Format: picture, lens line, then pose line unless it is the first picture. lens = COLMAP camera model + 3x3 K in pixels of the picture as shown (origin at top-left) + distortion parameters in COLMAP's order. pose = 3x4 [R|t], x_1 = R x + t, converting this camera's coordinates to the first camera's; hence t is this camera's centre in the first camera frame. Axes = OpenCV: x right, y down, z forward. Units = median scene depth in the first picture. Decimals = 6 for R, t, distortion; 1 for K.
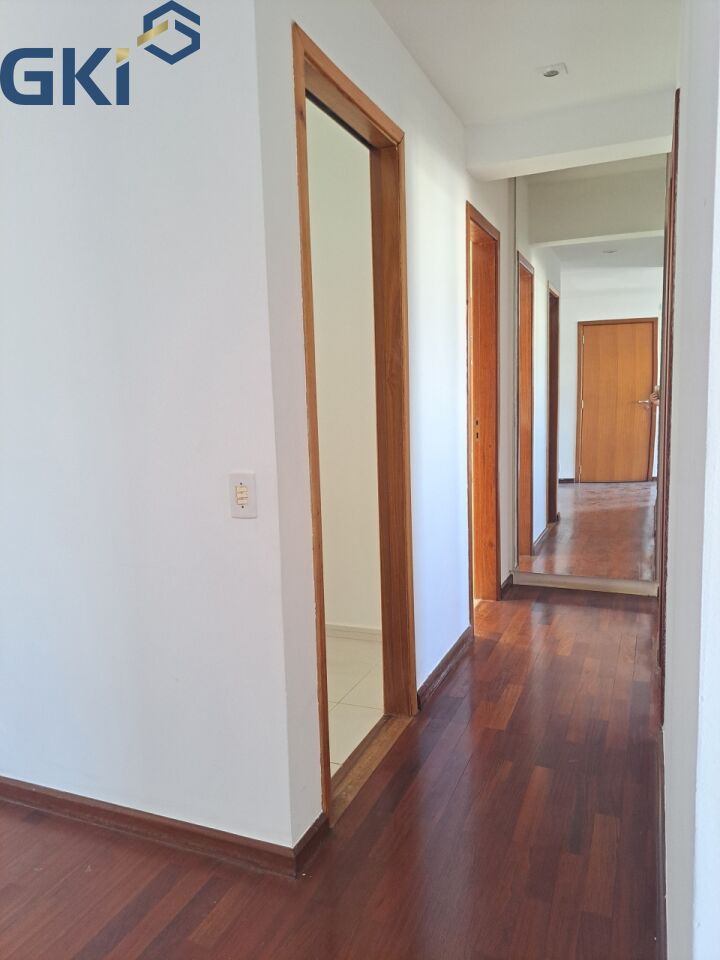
lens RADIAL K [[686.8, 0, 359.8], [0, 686.8, 482.3], [0, 0, 1]] dist [0.063784, -0.052528]
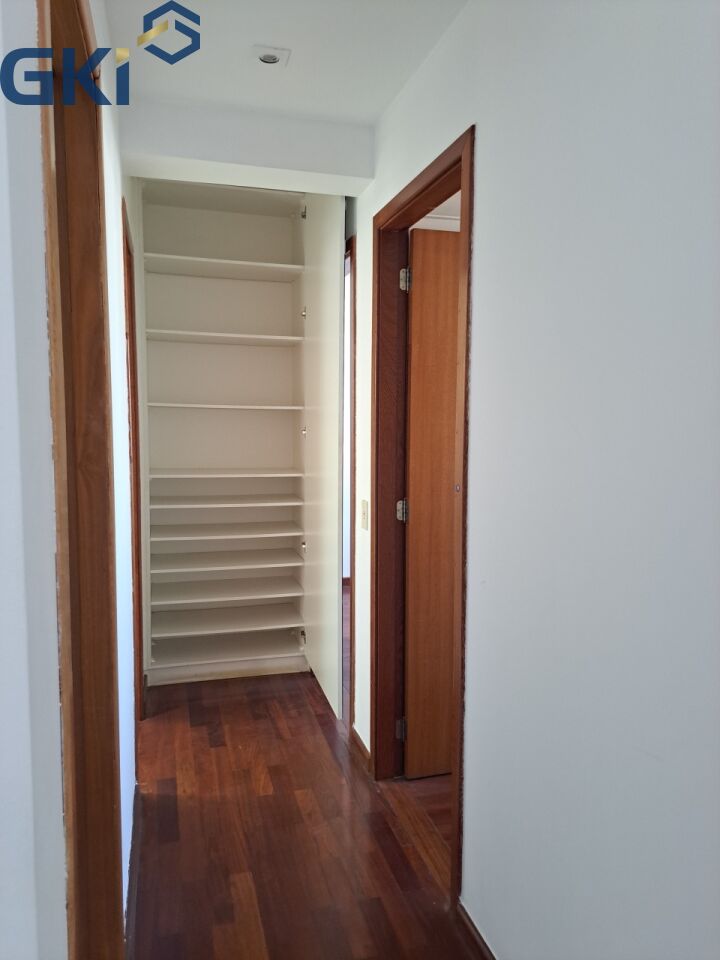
lens RADIAL K [[686.8, 0, 358.7], [0, 686.8, 473.7], [0, 0, 1]] dist [0.063784, -0.052528]
pose [[0.773514, -0.018743, 0.633502, -0.134853], [0.039558, 0.999041, -0.018743, -0.108026], [-0.632543, 0.039558, 0.773514, 0.348113]]
